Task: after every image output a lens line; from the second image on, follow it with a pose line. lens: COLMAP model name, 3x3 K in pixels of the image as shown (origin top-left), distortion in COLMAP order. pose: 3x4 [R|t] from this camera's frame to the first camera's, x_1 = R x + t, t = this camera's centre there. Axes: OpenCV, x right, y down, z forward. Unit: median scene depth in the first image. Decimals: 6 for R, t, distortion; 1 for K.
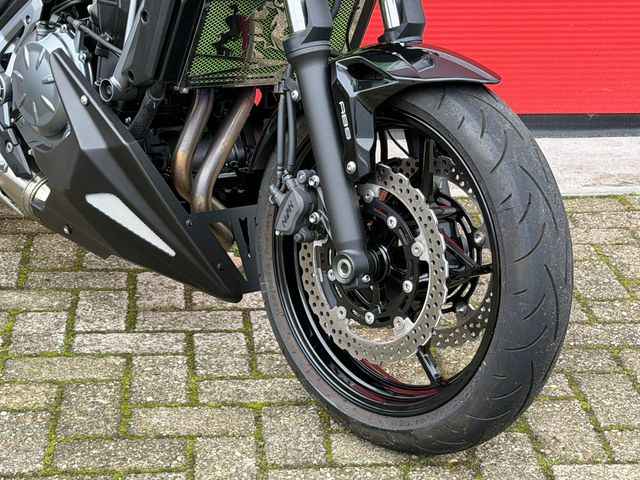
lens RADIAL K [[1567.8, 0, 319.5], [0, 1567.8, 253.8], [0, 0, 1]] dist [0.109240, 0.319930]
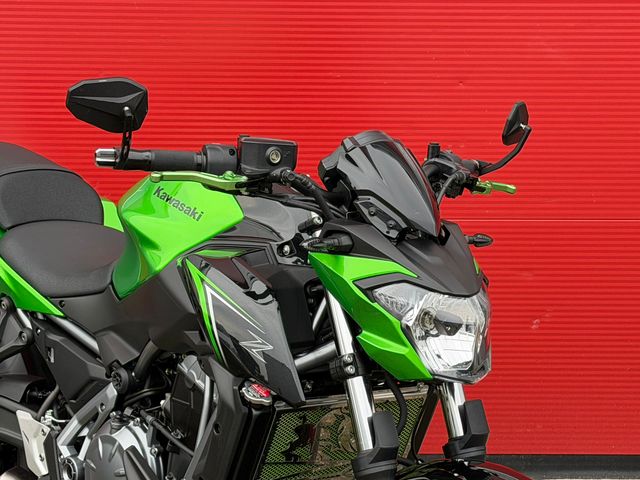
lens RADIAL K [[1567.8, 0, 319.5], [0, 1567.8, 253.8], [0, 0, 1]] dist [0.109240, 0.319930]
pose [[0.999478, 0.003466, -0.032113, -0.010087], [-0.008123, 0.989246, -0.146039, -0.106372], [0.031262, 0.146223, 0.988757, -0.034134]]
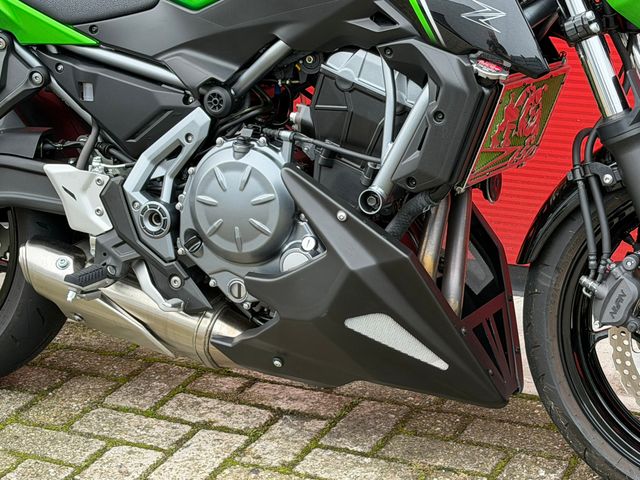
lens RADIAL K [[1567.8, 0, 319.5], [0, 1567.8, 253.8], [0, 0, 1]] dist [0.109240, 0.319930]
pose [[0.922462, -0.144063, 0.358202, -0.481360], [0.157359, 0.987508, -0.008080, -0.070124], [-0.352564, 0.063820, 0.933609, 0.161222]]
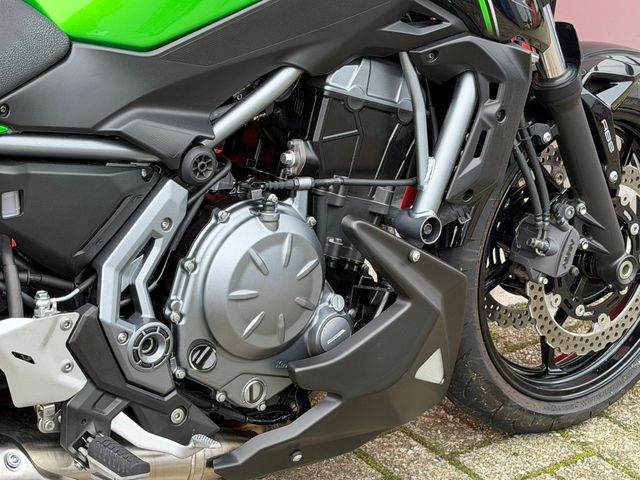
lens RADIAL K [[1567.8, 0, 319.5], [0, 1567.8, 253.8], [0, 0, 1]] dist [0.109240, 0.319930]
pose [[0.087558, -0.400115, 0.912273, -0.840003], [0.279539, 0.888862, 0.363018, -0.384586], [-0.956134, 0.223231, 0.189675, 0.887748]]
